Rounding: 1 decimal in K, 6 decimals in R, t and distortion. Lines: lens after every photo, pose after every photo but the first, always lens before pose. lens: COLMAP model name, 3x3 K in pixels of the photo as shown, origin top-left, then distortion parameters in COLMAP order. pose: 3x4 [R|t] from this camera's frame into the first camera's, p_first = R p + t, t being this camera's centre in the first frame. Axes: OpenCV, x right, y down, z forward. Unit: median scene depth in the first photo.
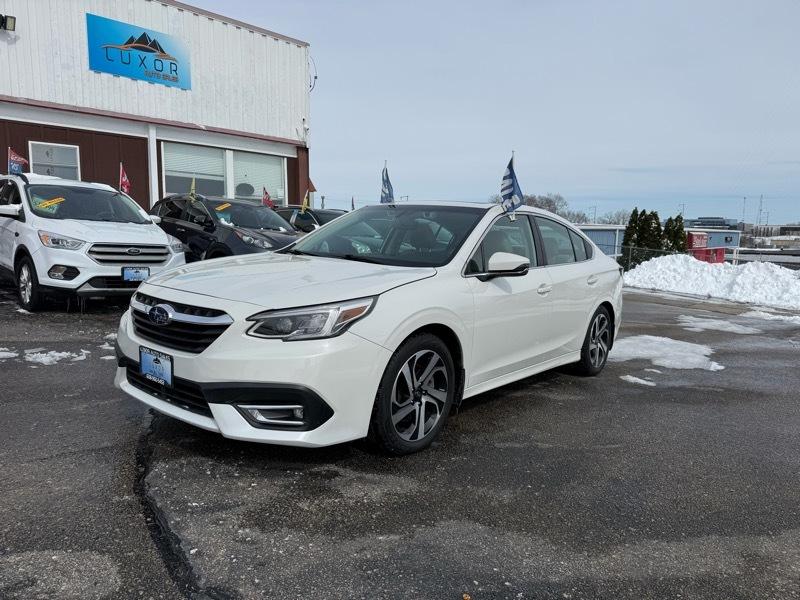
lens RADIAL K [[563.5, 0, 400.8], [0, 563.5, 300.3], [0, 0, 1]] dist [0.050739, -0.060899]
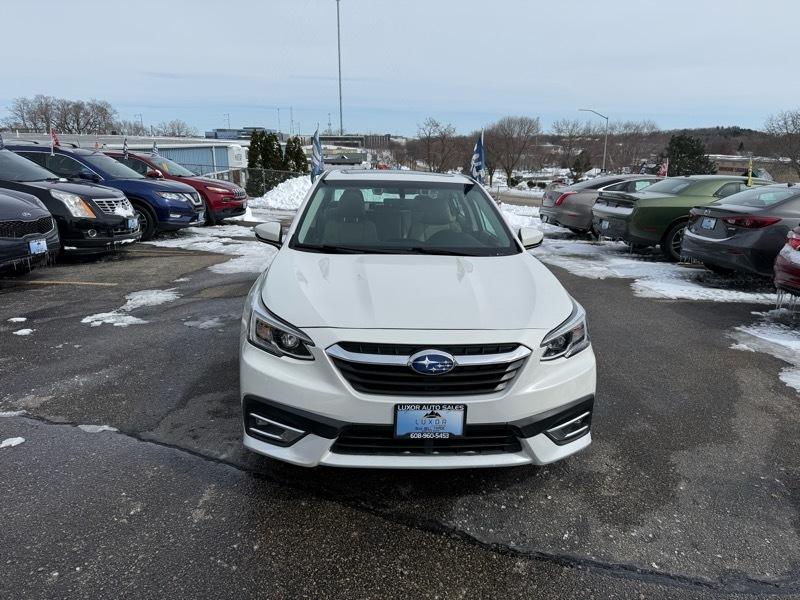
lens RADIAL K [[563.5, 0, 402.1], [0, 563.5, 298.8], [0, 0, 1]] dist [0.050739, -0.060899]
pose [[0.735185, -0.190818, 0.650455, -0.673936], [0.091798, 0.978748, 0.183371, -0.155244], [-0.671622, -0.075101, 0.737078, 0.281384]]
